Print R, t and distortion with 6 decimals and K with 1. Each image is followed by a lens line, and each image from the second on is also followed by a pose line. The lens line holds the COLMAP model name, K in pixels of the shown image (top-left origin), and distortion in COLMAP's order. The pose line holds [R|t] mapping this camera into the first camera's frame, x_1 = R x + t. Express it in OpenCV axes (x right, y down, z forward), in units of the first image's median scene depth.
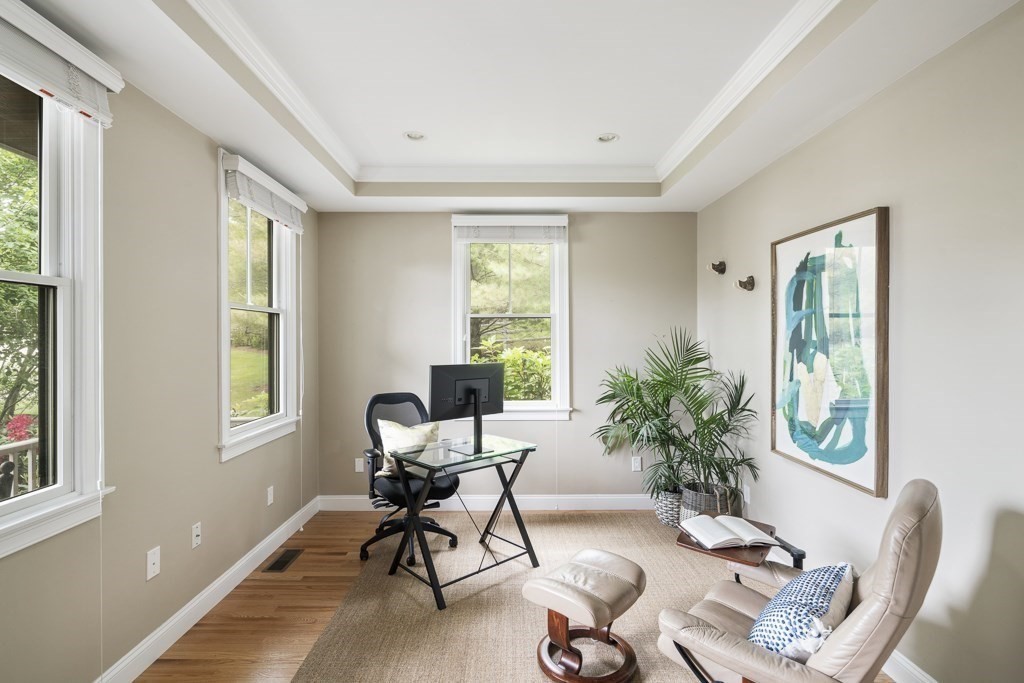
lens RADIAL K [[503.0, 0, 508.3], [0, 503.0, 343.2], [0, 0, 1]] dist [0.019426, 0.000797]
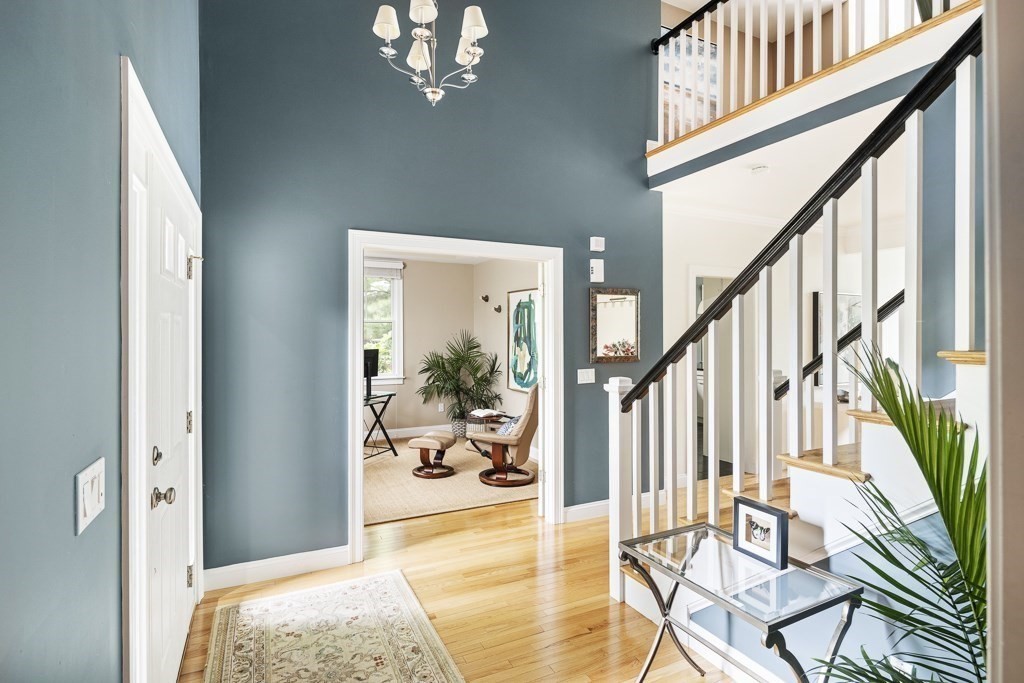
lens RADIAL K [[503.0, 0, 508.8], [0, 503.0, 336.7], [0, 0, 1]] dist [0.019426, 0.000797]
pose [[0.901944, 0.000791, 0.431853, -0.357148], [-0.001451, 0.999998, 0.001198, -0.008805], [-0.431851, -0.001707, 0.901943, -0.833806]]
